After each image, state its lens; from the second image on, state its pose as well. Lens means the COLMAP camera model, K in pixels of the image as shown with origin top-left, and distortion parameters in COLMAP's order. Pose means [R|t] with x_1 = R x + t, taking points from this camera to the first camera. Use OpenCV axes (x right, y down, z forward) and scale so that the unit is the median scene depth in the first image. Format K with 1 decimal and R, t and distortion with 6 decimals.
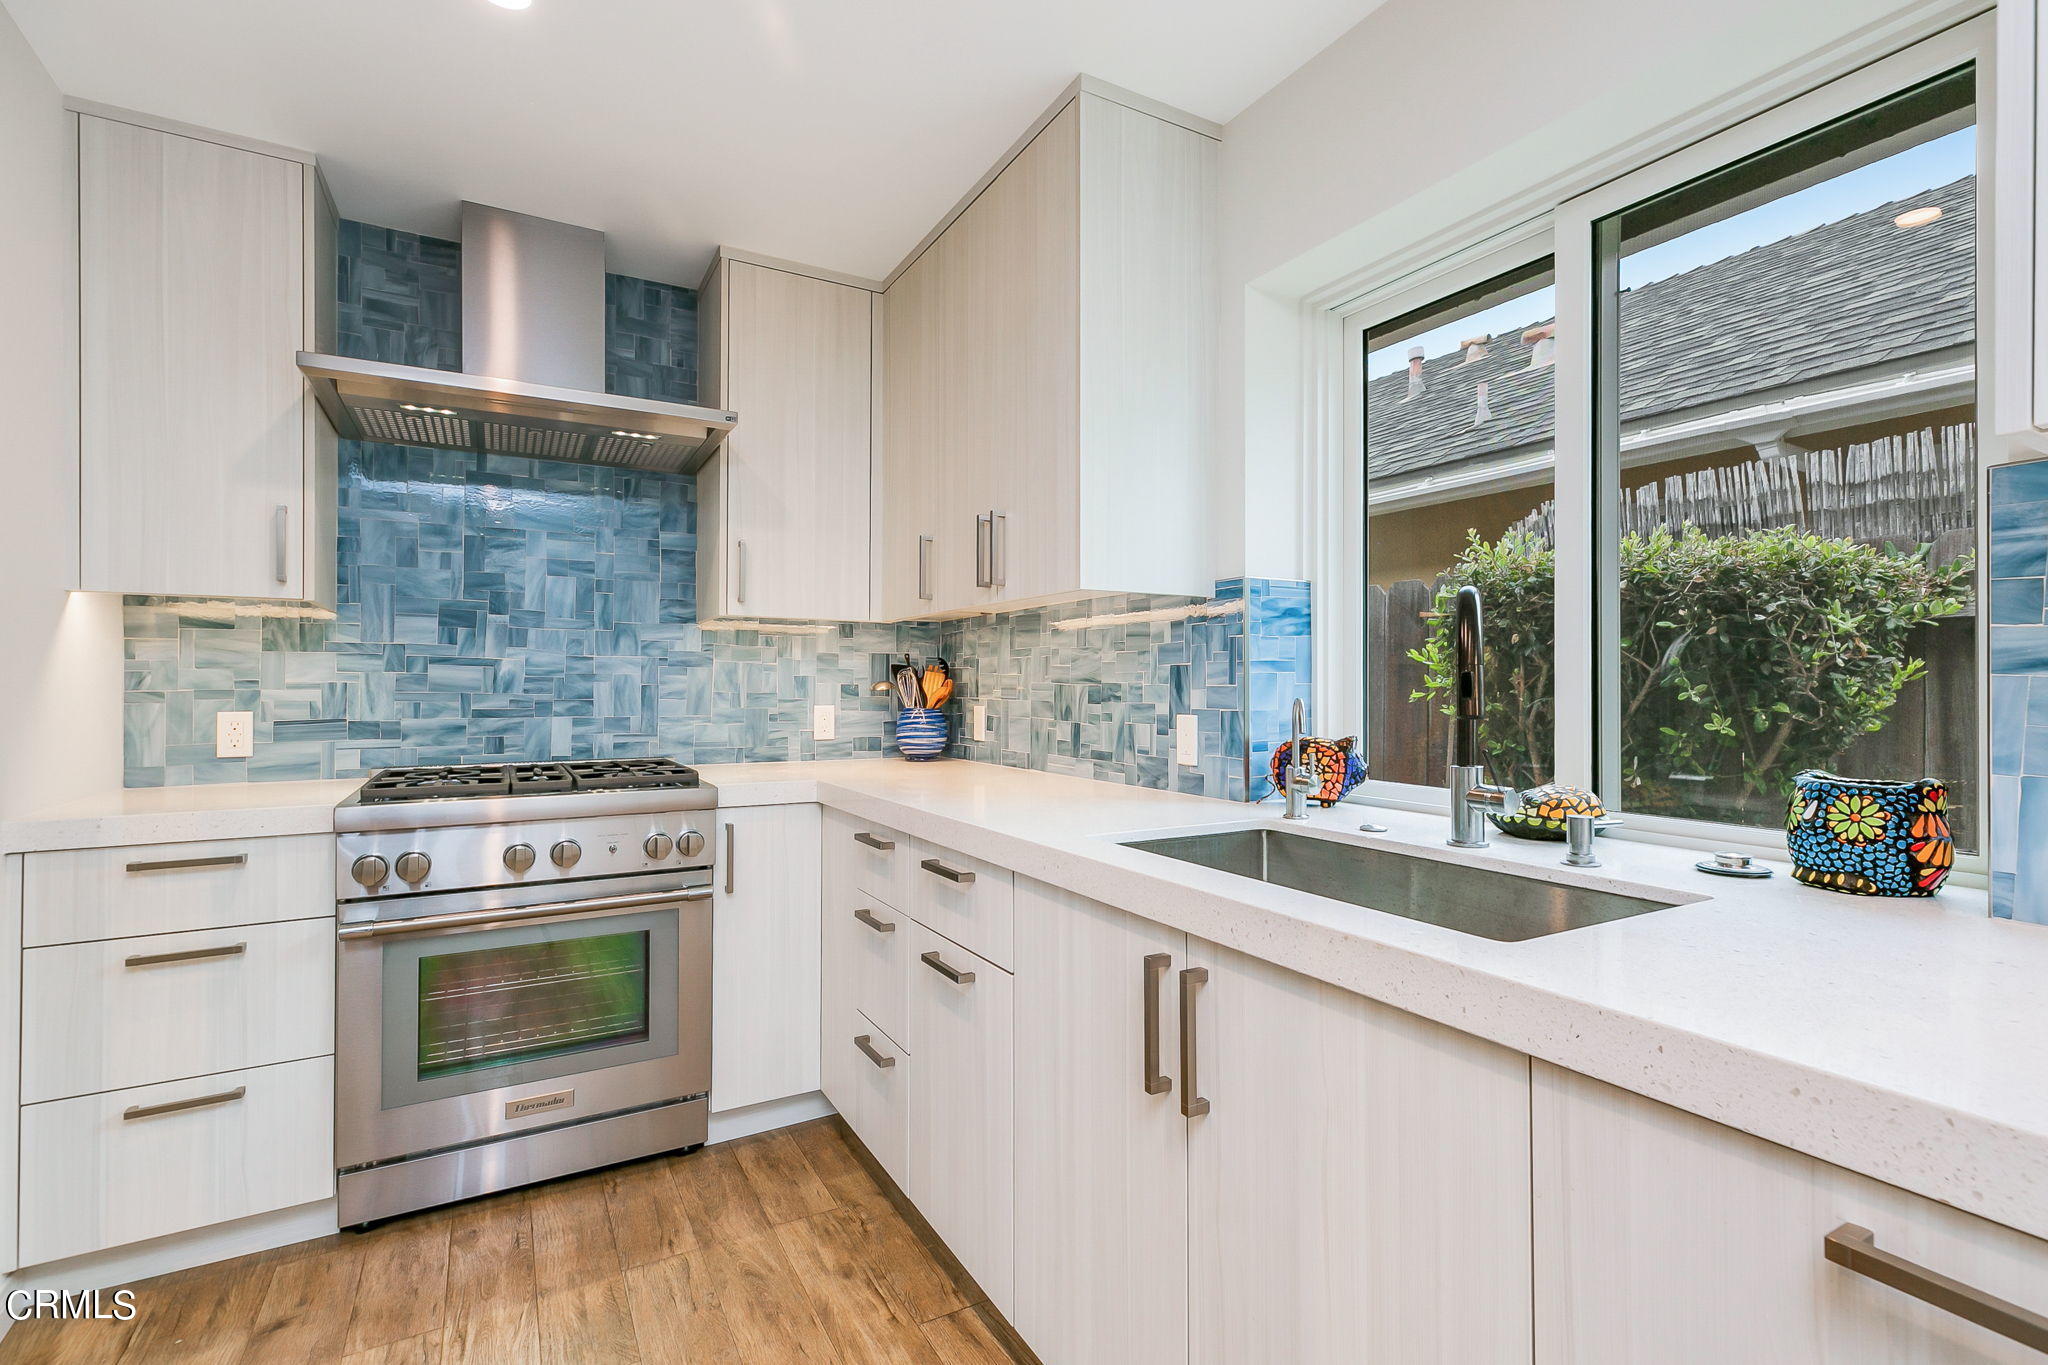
lens RADIAL K [[953.2, 0, 1029.6], [0, 953.2, 682.9], [0, 0, 1]] dist [0.003899, -0.000297]
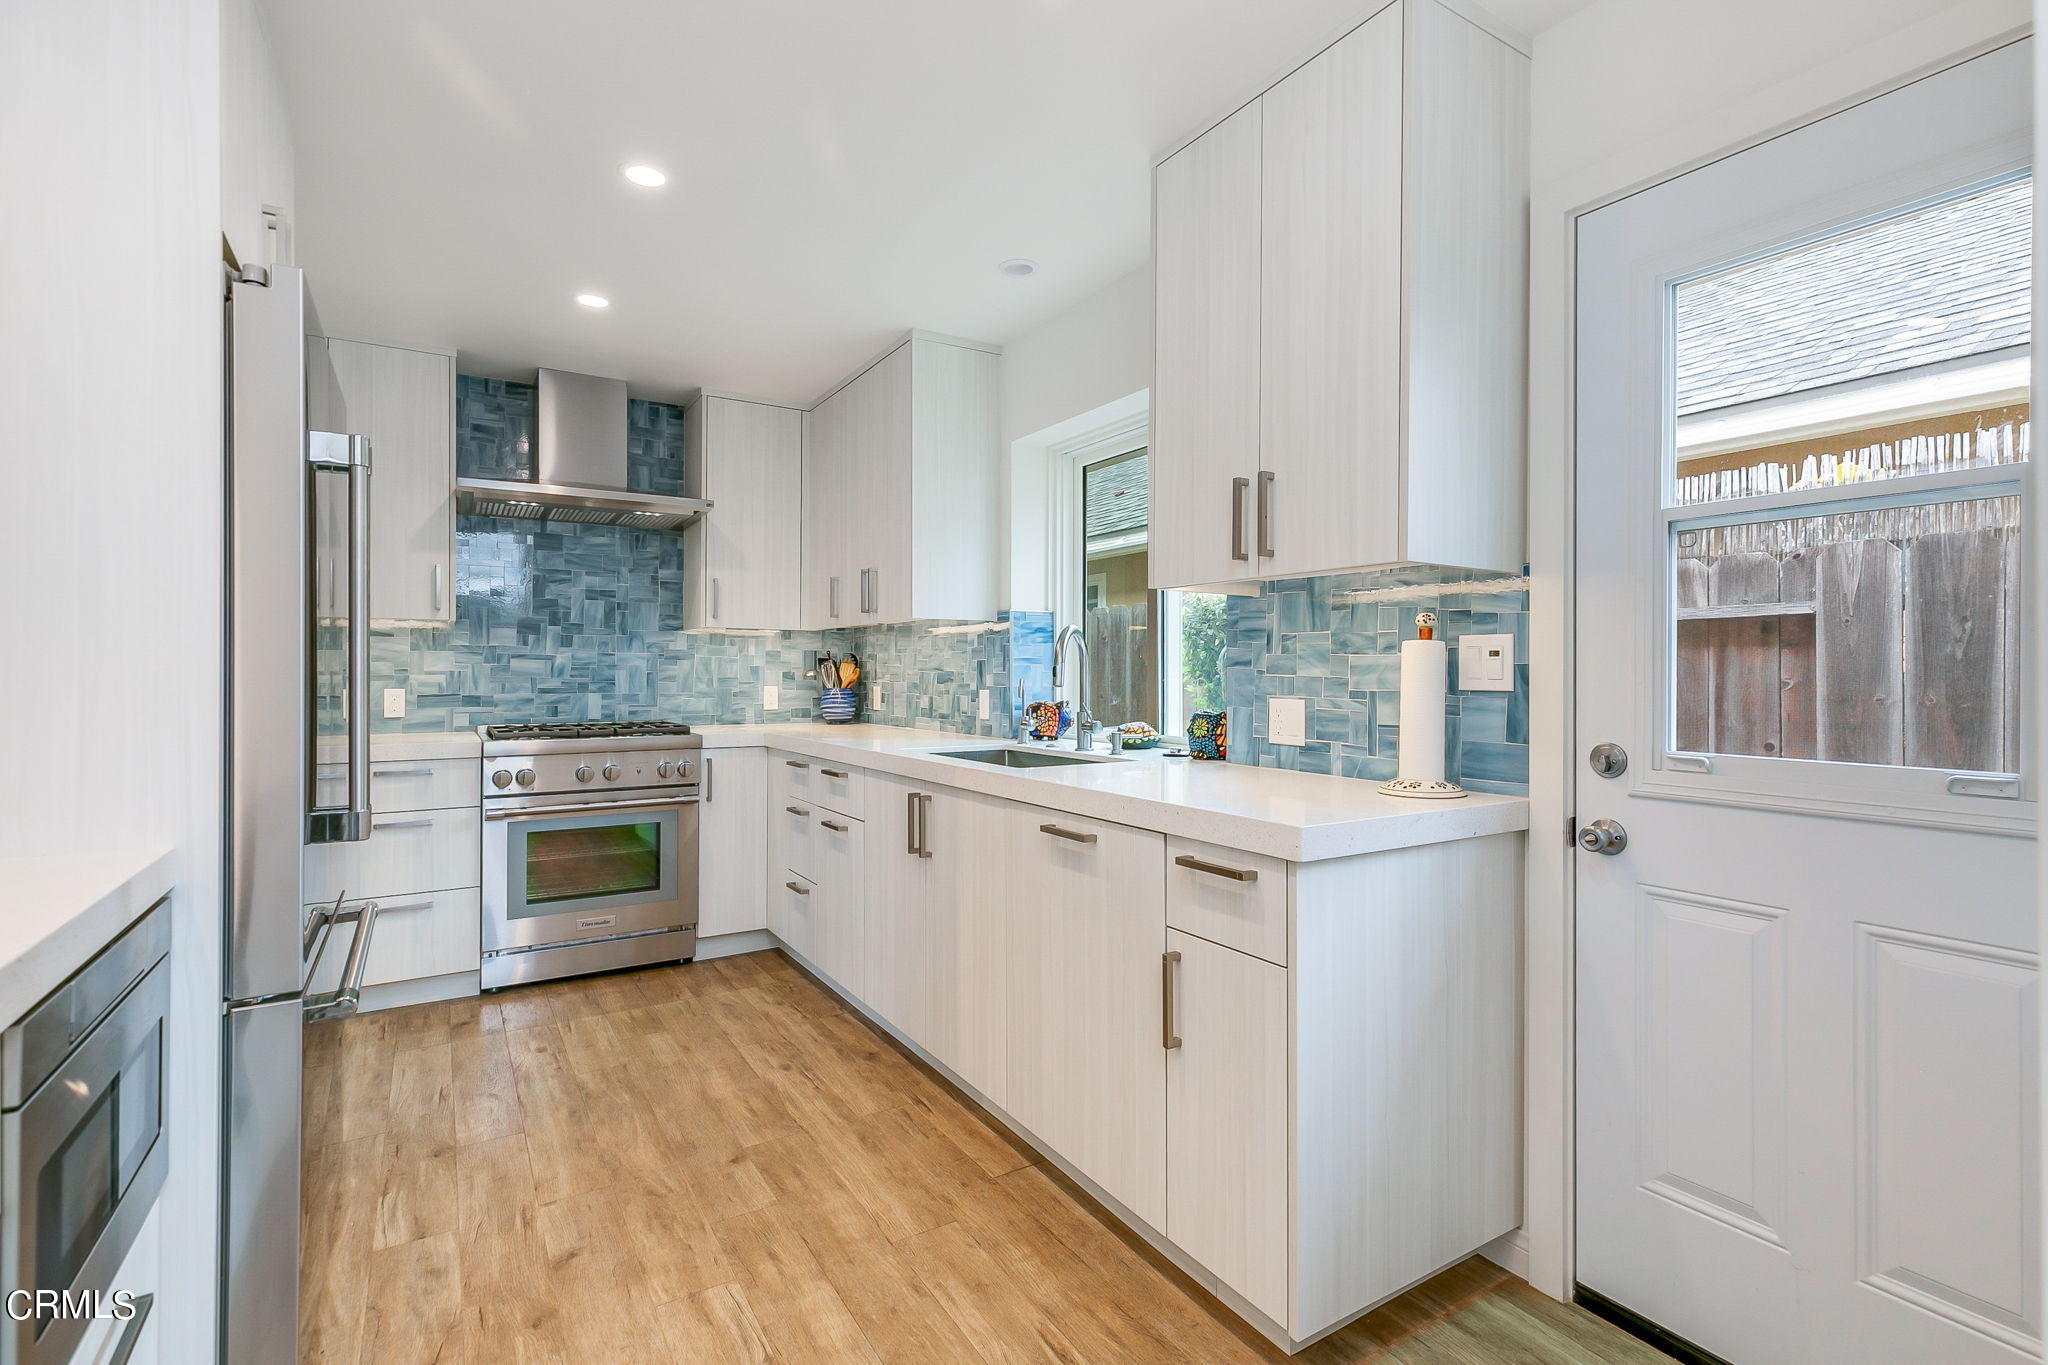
lens RADIAL K [[953.2, 0, 1021.8], [0, 953.2, 676.6], [0, 0, 1]] dist [0.003899, -0.000297]
pose [[0.999394, 0.000125, 0.034810, 0.154152], [-0.000317, 0.999985, 0.005506, 0.001052], [-0.034809, -0.005514, 0.999379, -0.616902]]
